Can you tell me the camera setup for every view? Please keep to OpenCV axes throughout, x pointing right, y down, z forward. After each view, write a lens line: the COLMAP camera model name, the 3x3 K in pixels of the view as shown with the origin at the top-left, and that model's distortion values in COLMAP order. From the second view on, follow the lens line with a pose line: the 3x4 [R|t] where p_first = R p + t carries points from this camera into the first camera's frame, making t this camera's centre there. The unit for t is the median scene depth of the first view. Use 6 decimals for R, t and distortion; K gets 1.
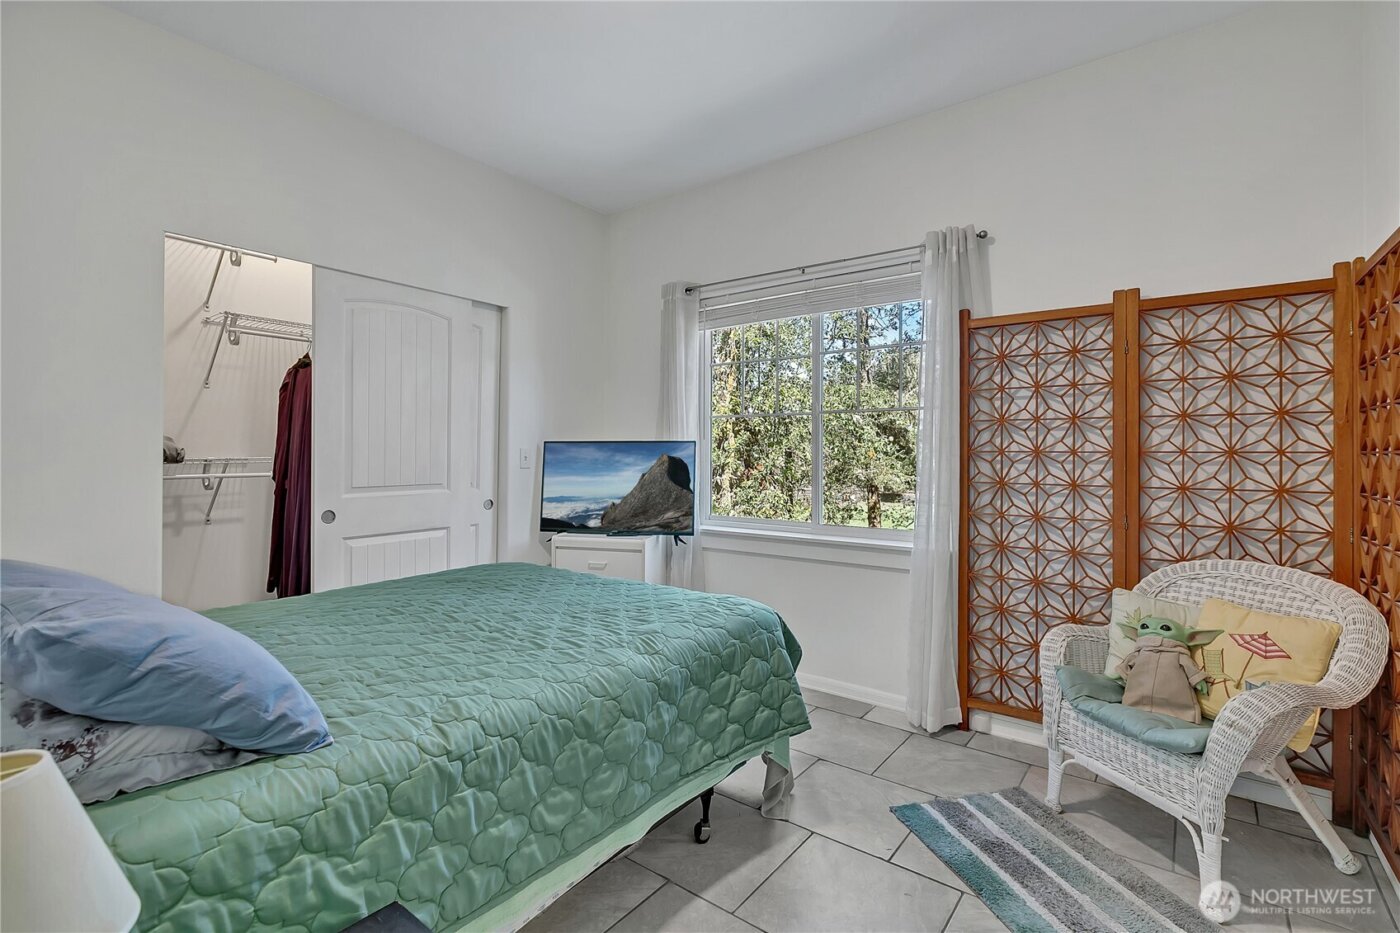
lens RADIAL K [[638.5, 0, 705.2], [0, 638.5, 452.8], [0, 0, 1]] dist [-0.000948, -0.000474]
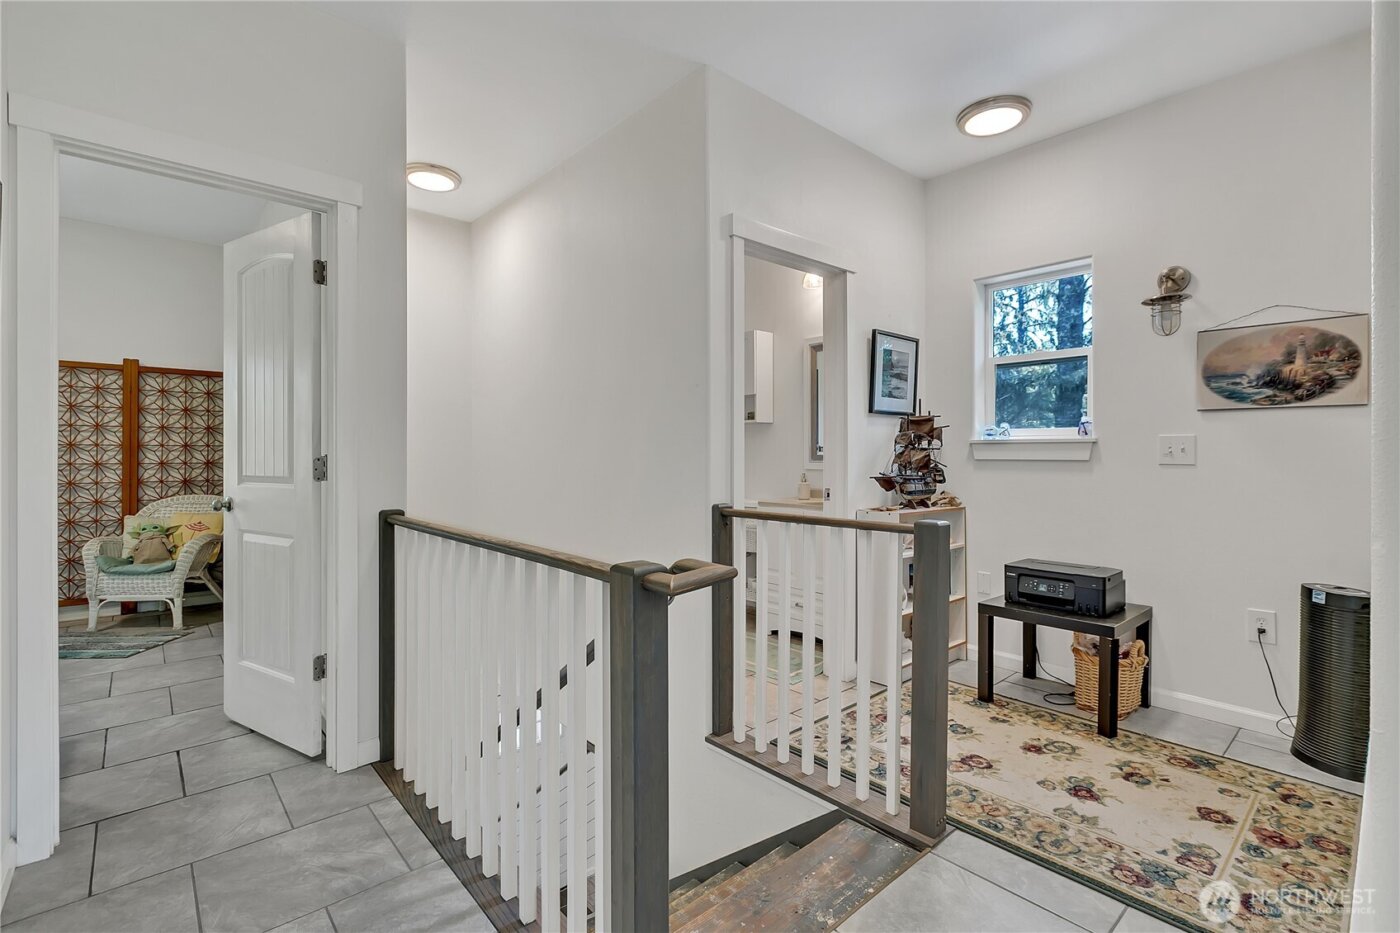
lens RADIAL K [[638.5, 0, 705.2], [0, 638.5, 452.8], [0, 0, 1]] dist [-0.000948, -0.000474]
pose [[0.191416, 0.004411, 0.981499, -0.890756], [-0.001442, 0.999990, -0.004213, 0.027841], [-0.981508, -0.000609, 0.191420, -1.058907]]
